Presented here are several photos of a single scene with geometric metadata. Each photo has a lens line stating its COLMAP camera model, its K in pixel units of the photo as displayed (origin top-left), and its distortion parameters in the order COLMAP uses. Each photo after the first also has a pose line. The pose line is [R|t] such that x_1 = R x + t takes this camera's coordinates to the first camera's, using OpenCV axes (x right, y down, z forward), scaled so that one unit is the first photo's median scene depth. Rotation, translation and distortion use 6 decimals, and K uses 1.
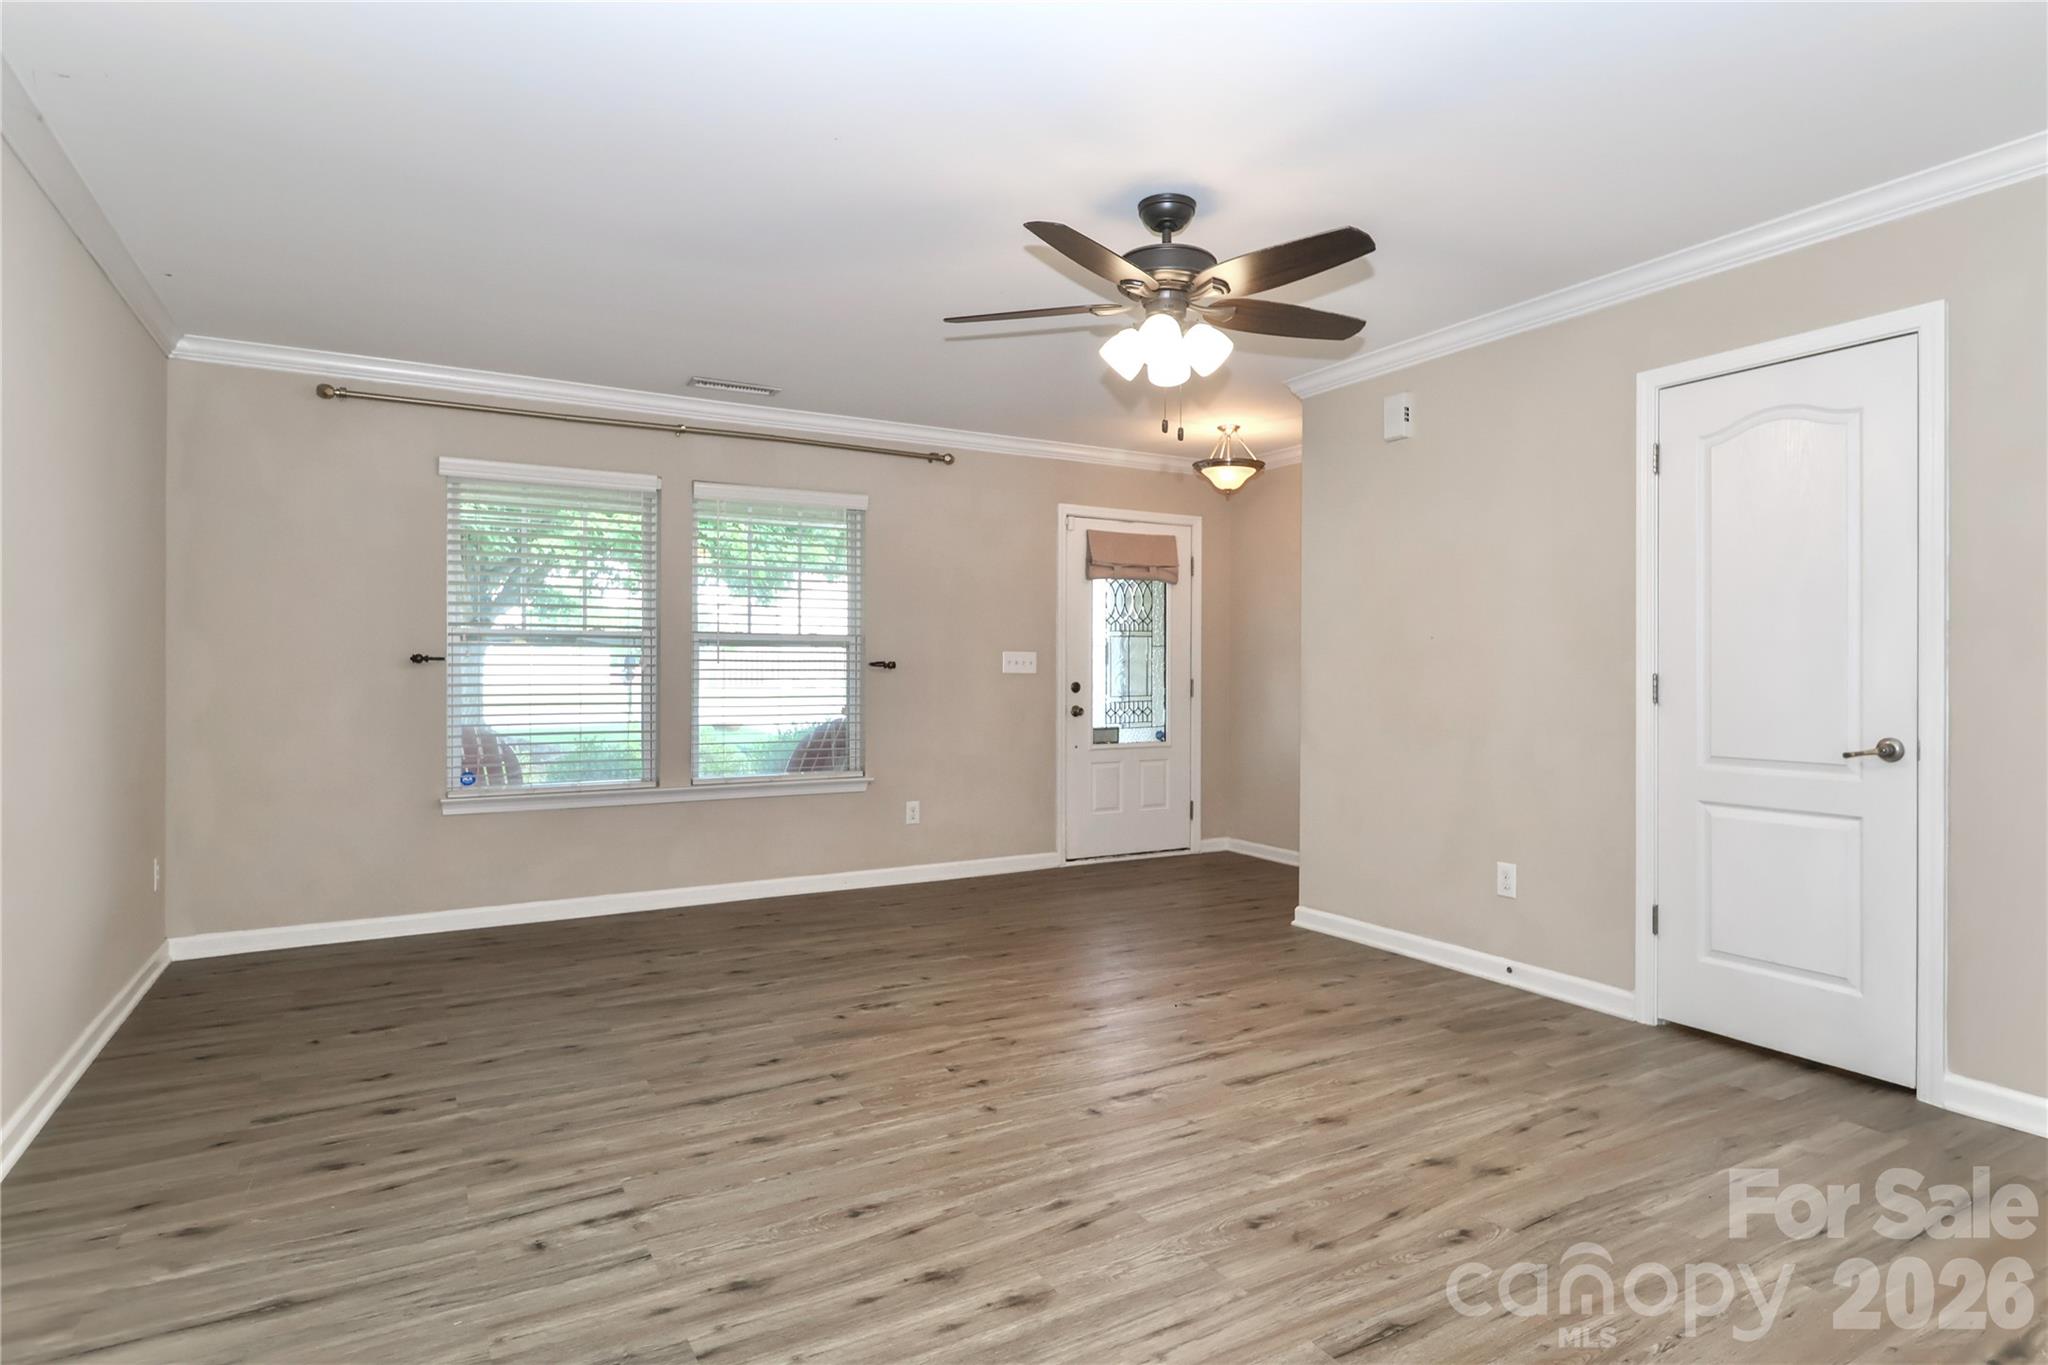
lens RADIAL K [[1108.1, 0, 1035.0], [0, 1108.1, 666.3], [0, 0, 1]] dist [0.005649, -0.000156]
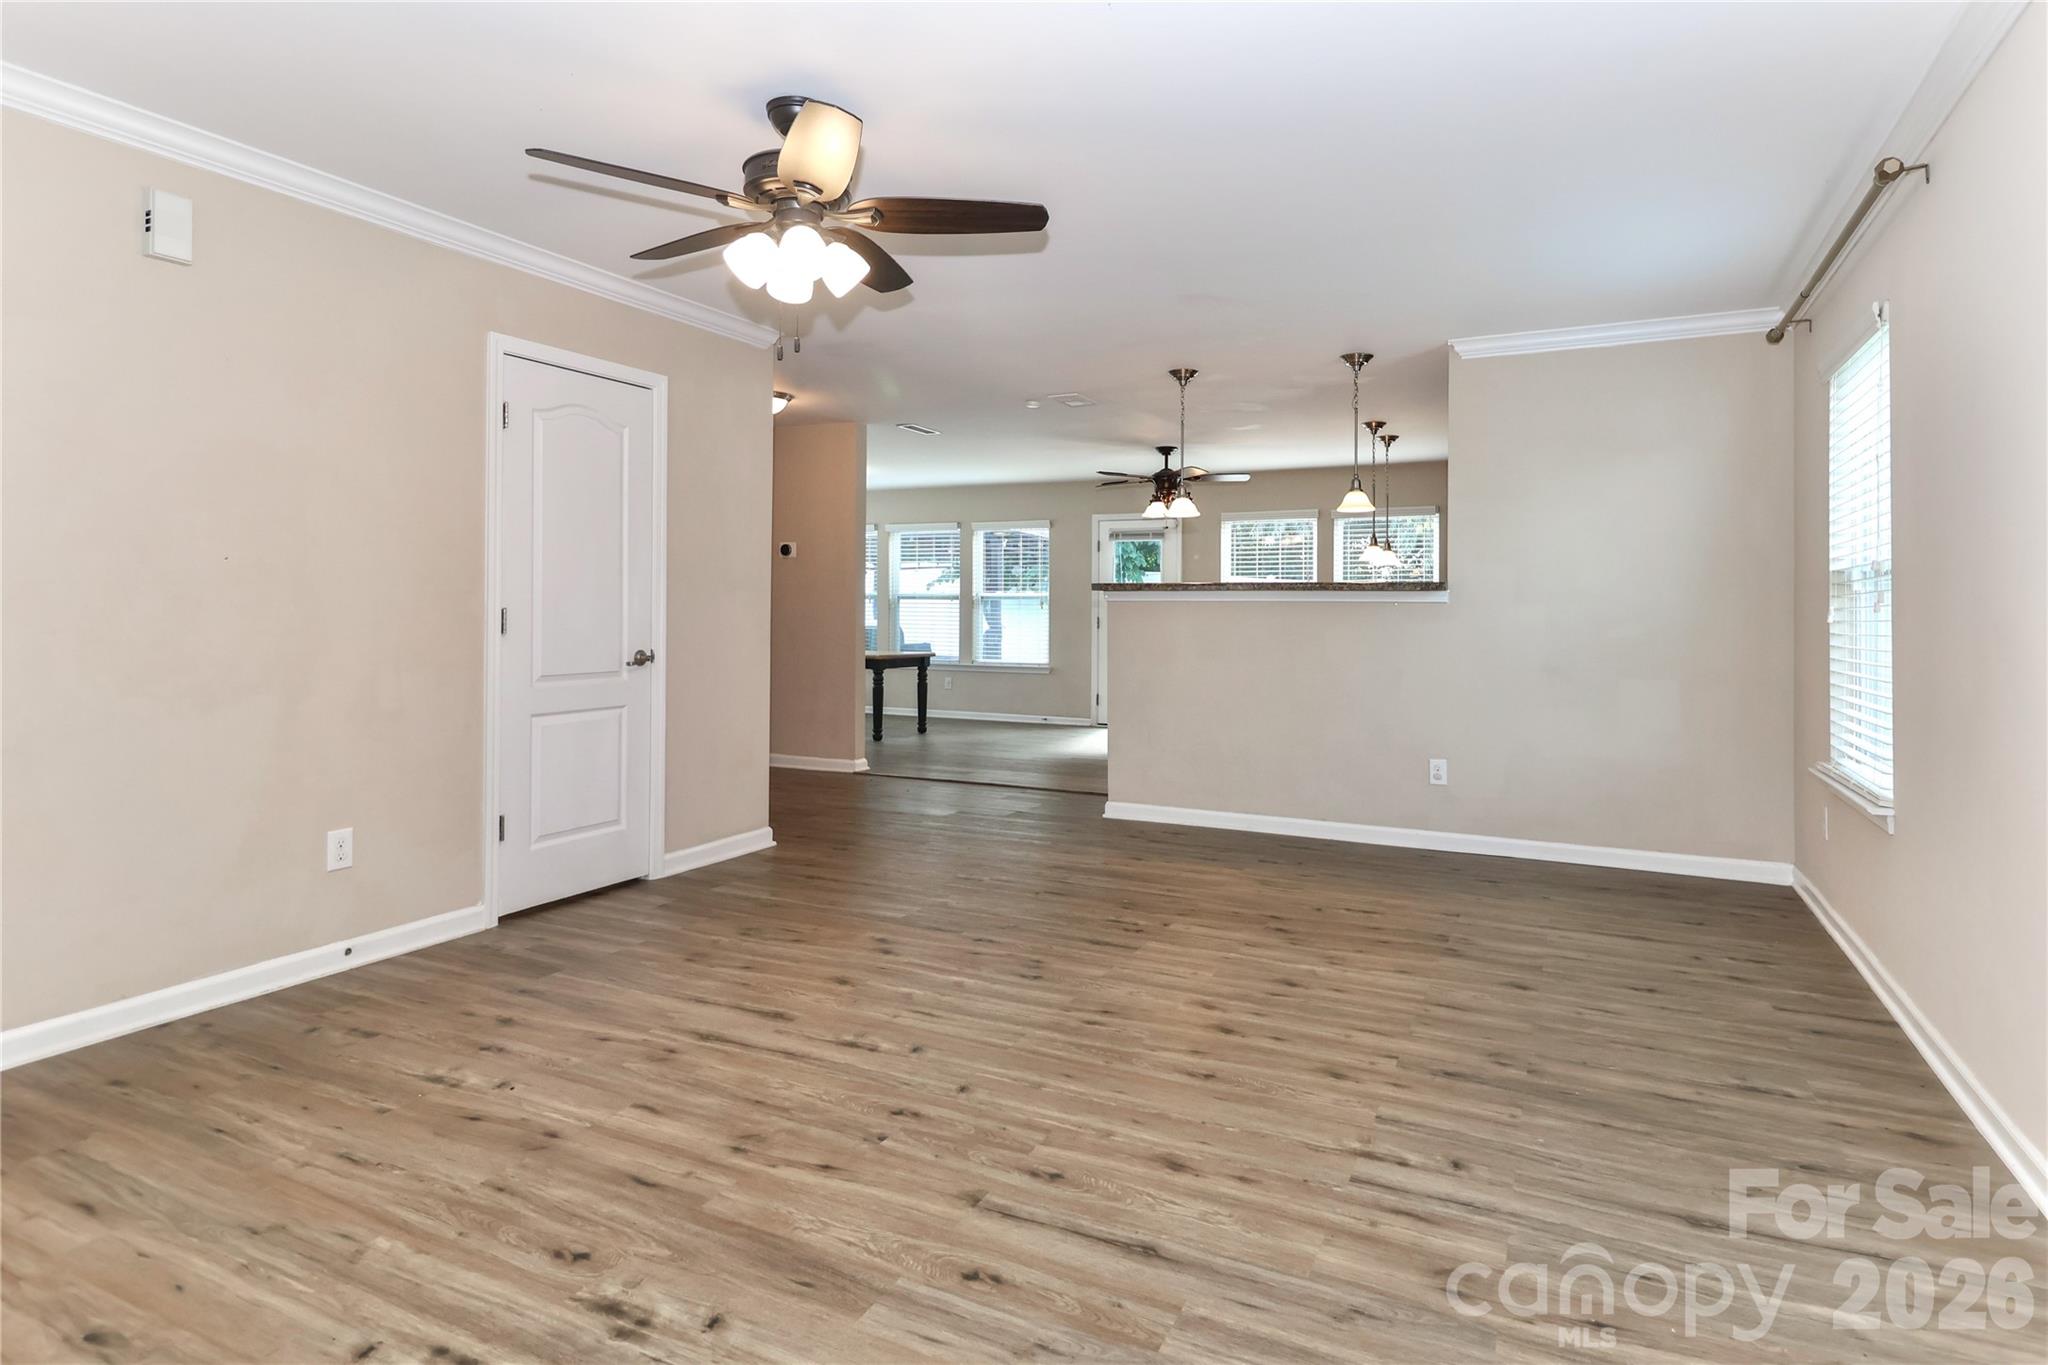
lens RADIAL K [[1101.9, 0, 1049.5], [0, 1101.9, 609.3], [0, 0, 1]] dist [0.017261, -0.000210]
pose [[-0.566233, -0.004916, 0.824231, -0.638189], [-0.009533, 0.999954, -0.000585, 0.002498], [-0.824190, -0.008188, -0.566254, 1.122041]]
